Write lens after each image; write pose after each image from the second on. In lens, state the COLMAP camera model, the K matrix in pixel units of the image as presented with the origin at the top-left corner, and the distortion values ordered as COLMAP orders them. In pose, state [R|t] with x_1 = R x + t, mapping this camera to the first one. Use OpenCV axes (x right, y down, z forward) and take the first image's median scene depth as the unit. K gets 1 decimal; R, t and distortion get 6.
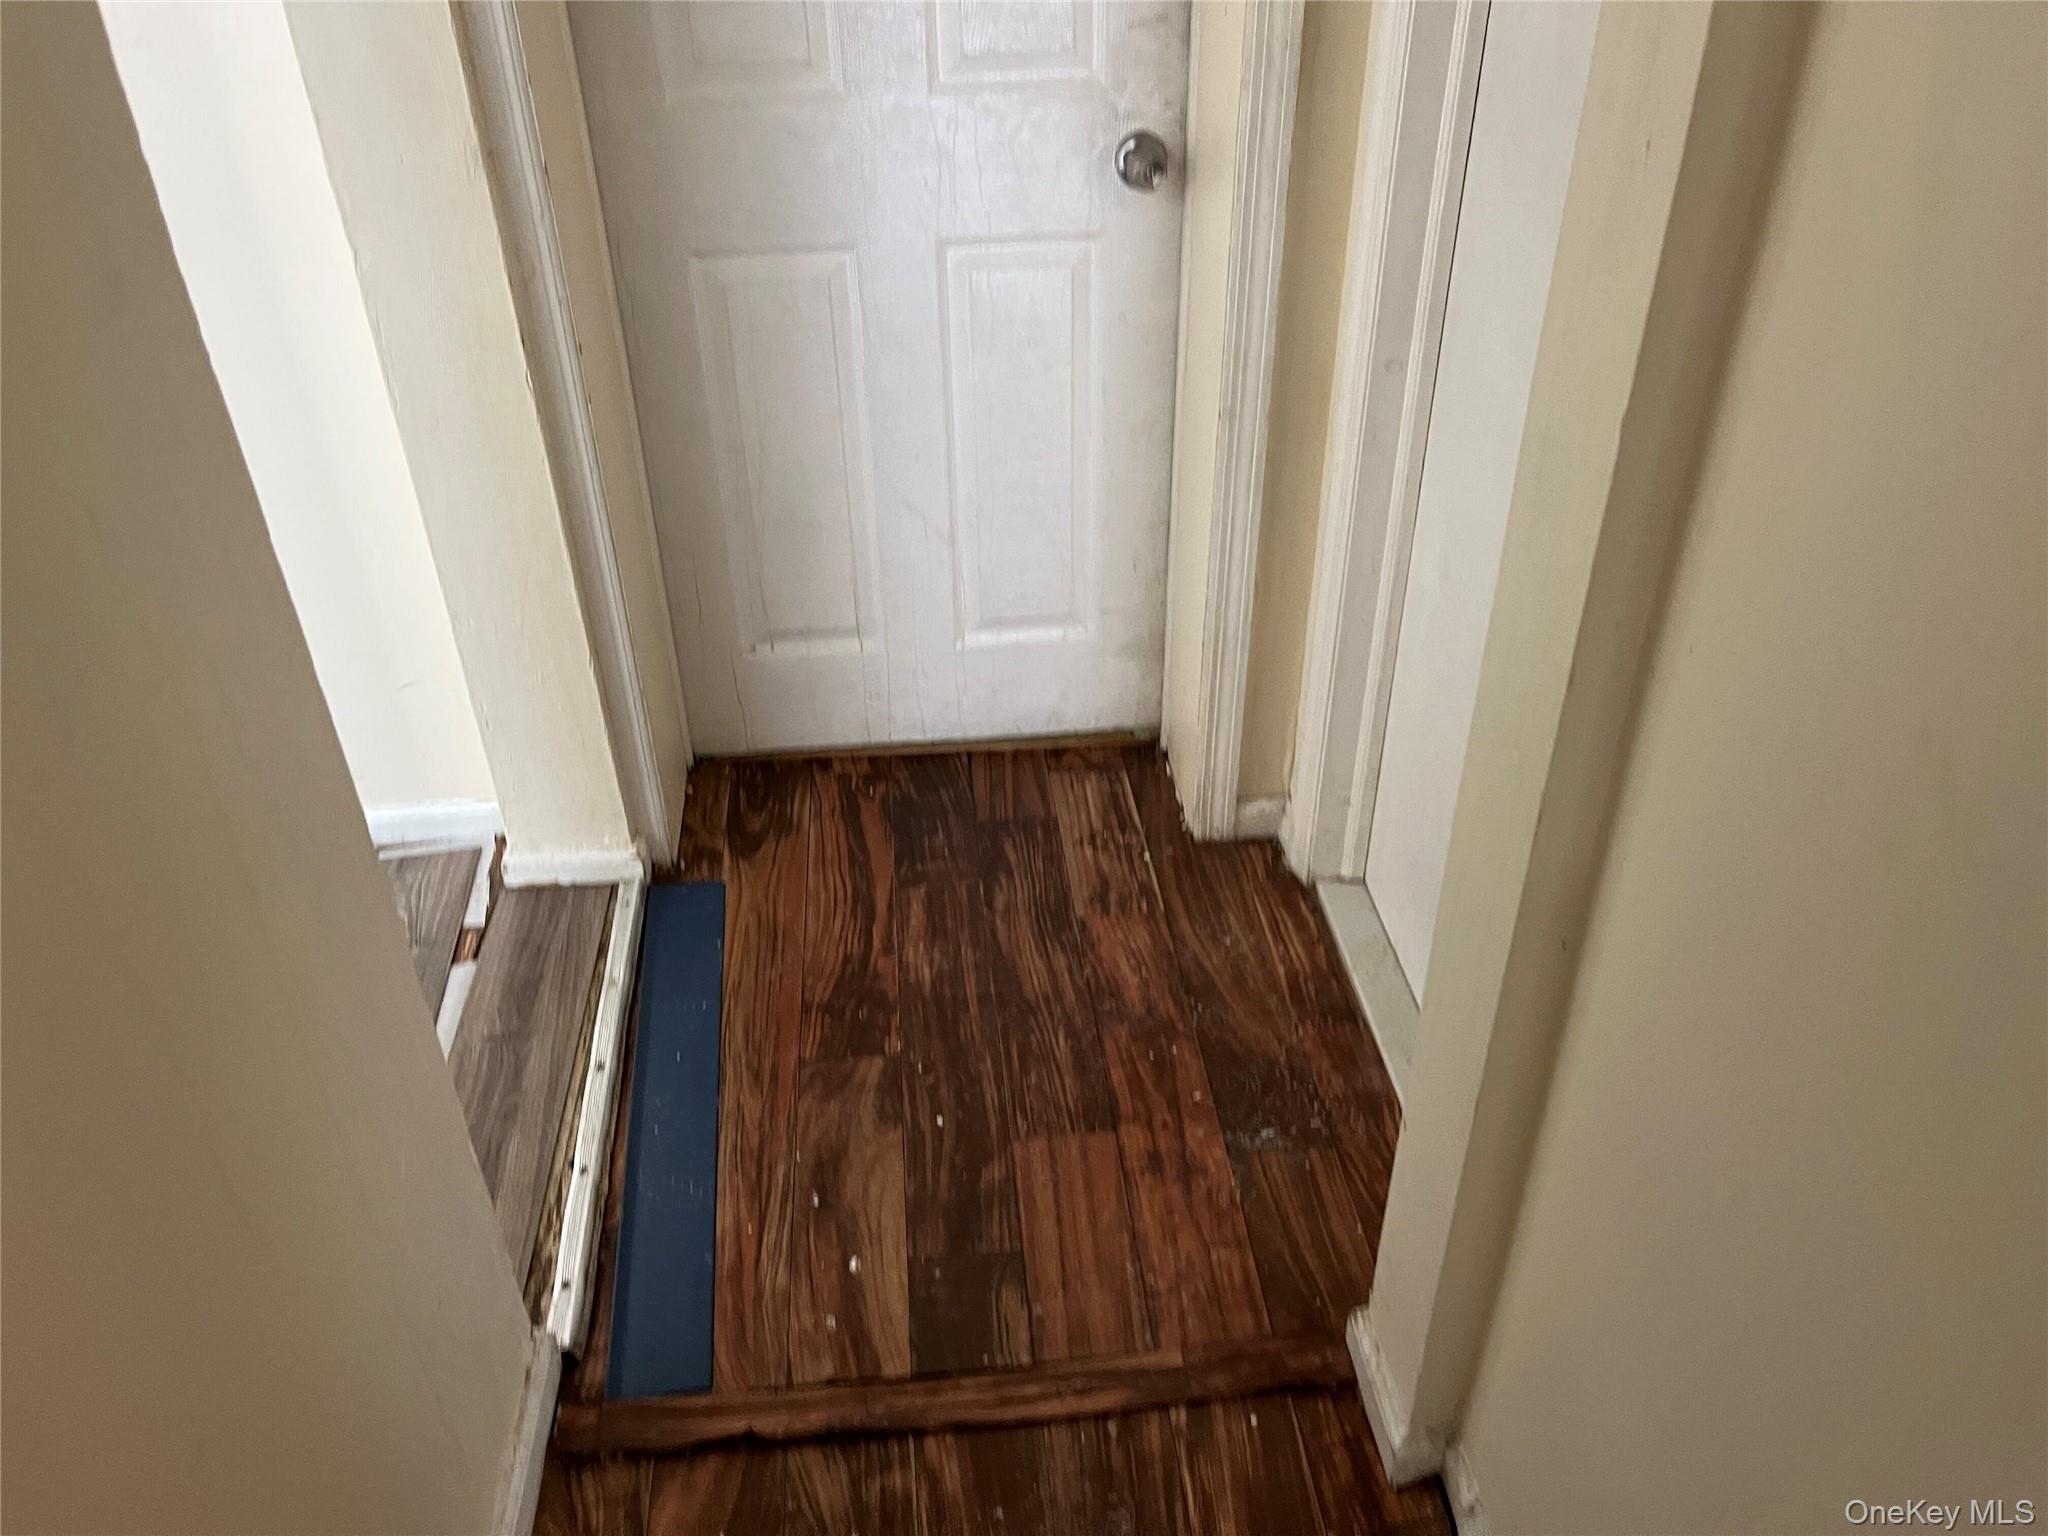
lens RADIAL K [[1551.9, 0, 1030.6], [0, 1551.9, 772.0], [0, 0, 1]] dist [0.059416, -0.089591]
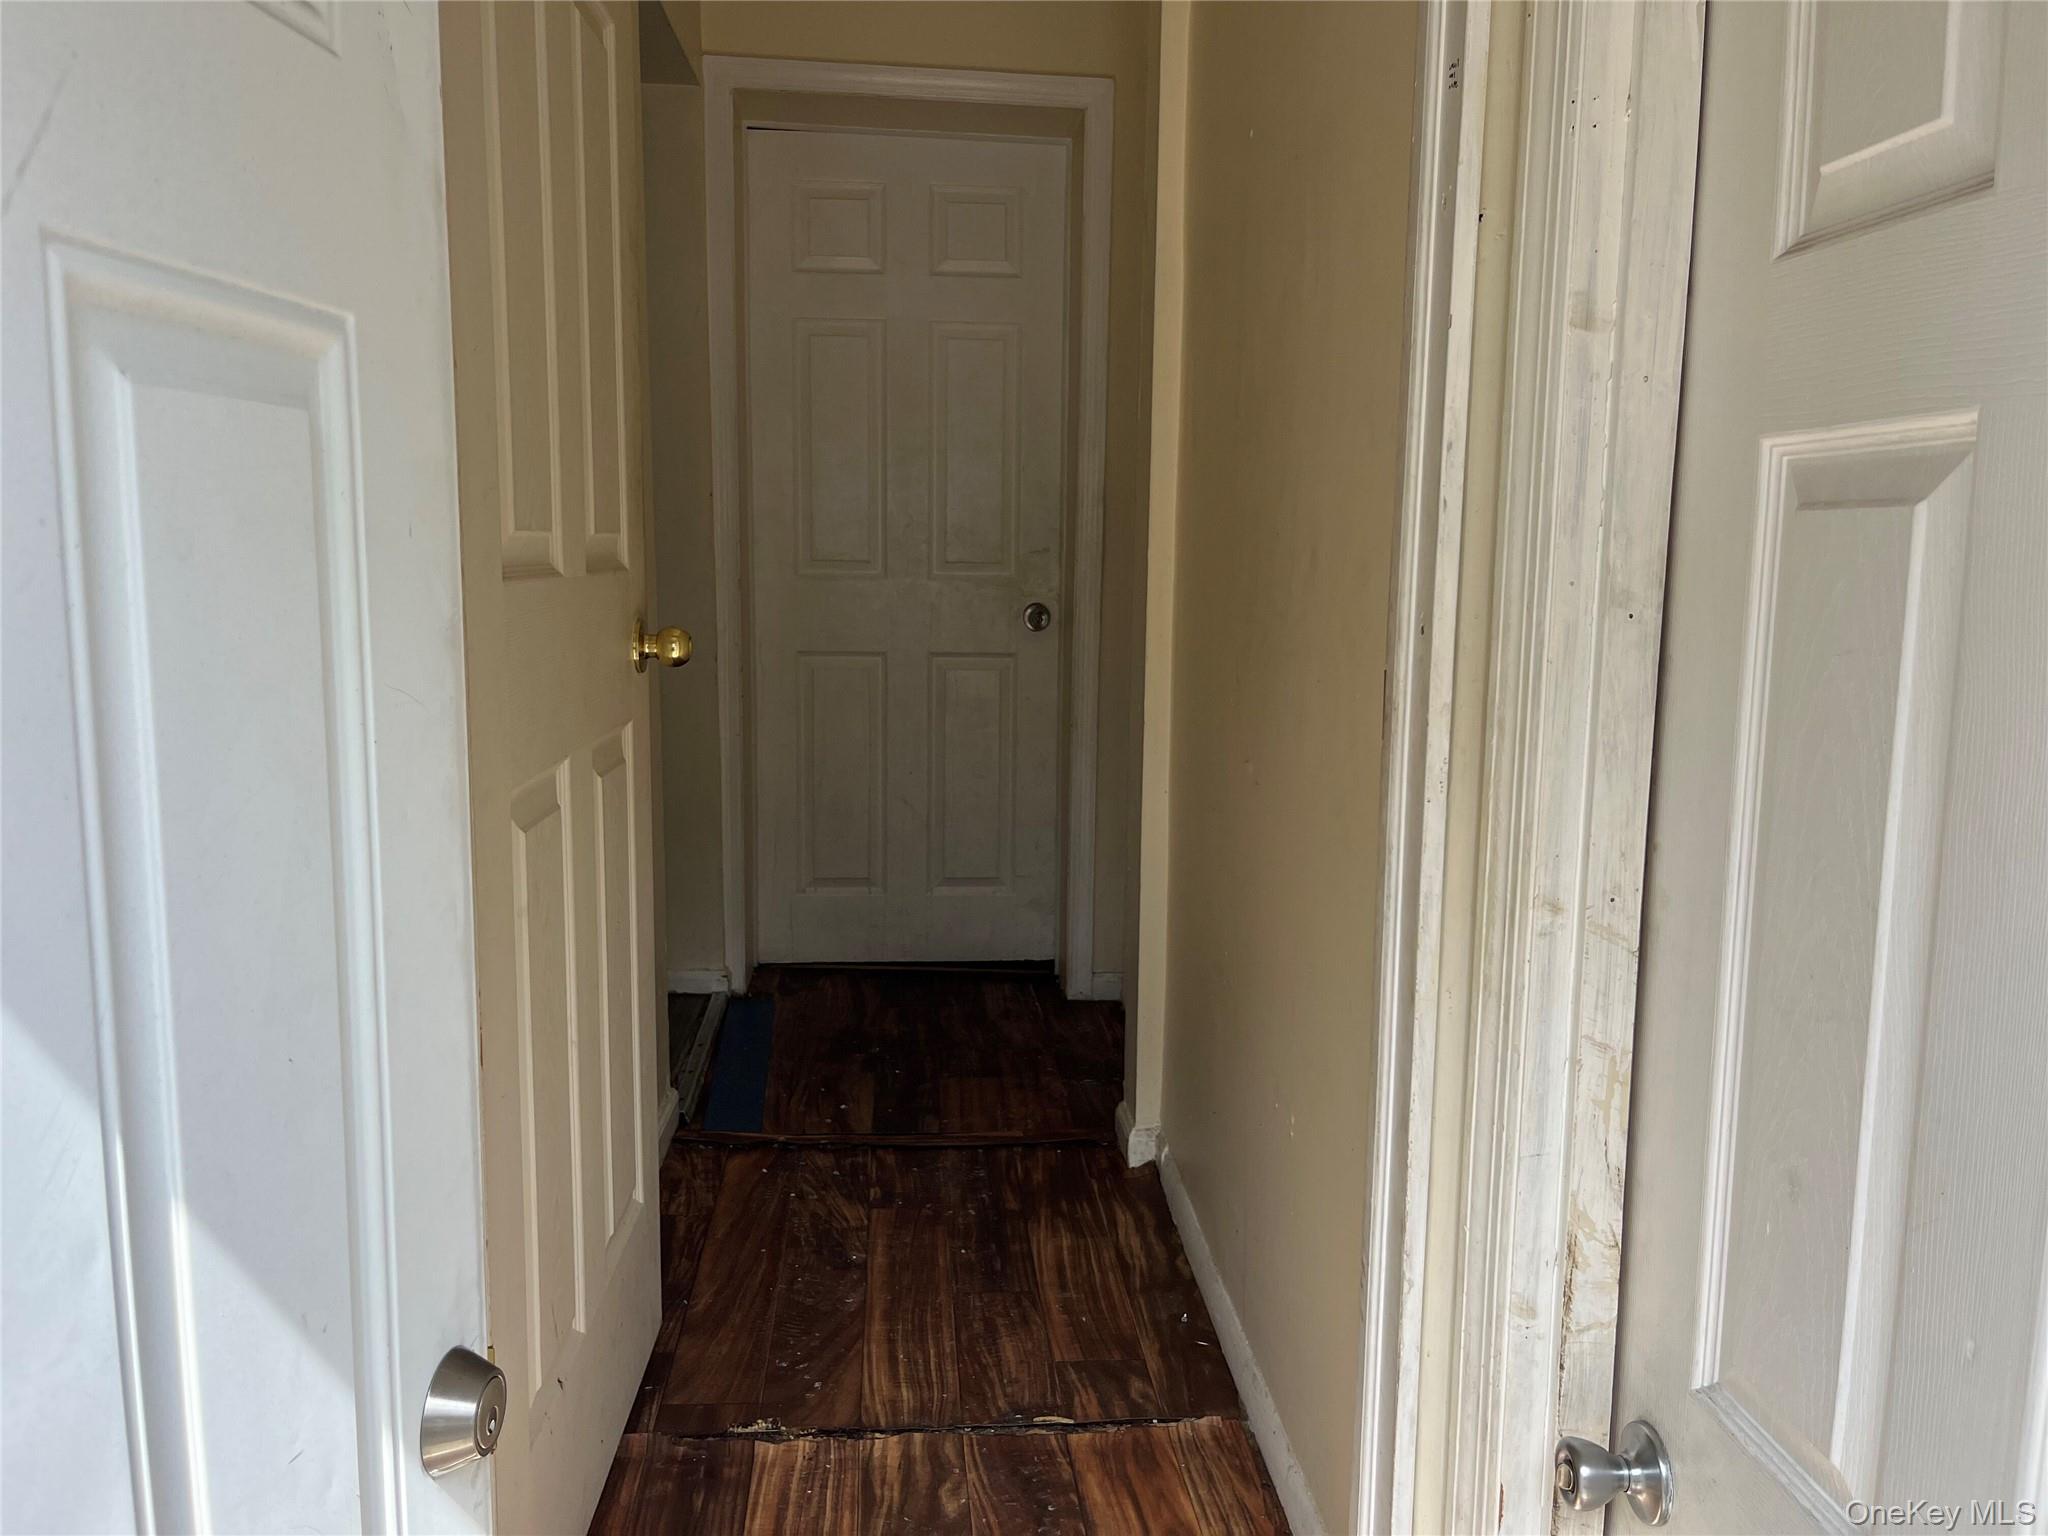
lens RADIAL K [[1551.9, 0, 1022.4], [0, 1551.9, 762.4], [0, 0, 1]] dist [0.059416, -0.089591]
pose [[0.999476, 0.028175, -0.015909, 0.091762], [-0.032329, 0.889836, -0.455135, 0.659753], [0.001333, 0.455411, 0.890280, -0.639801]]
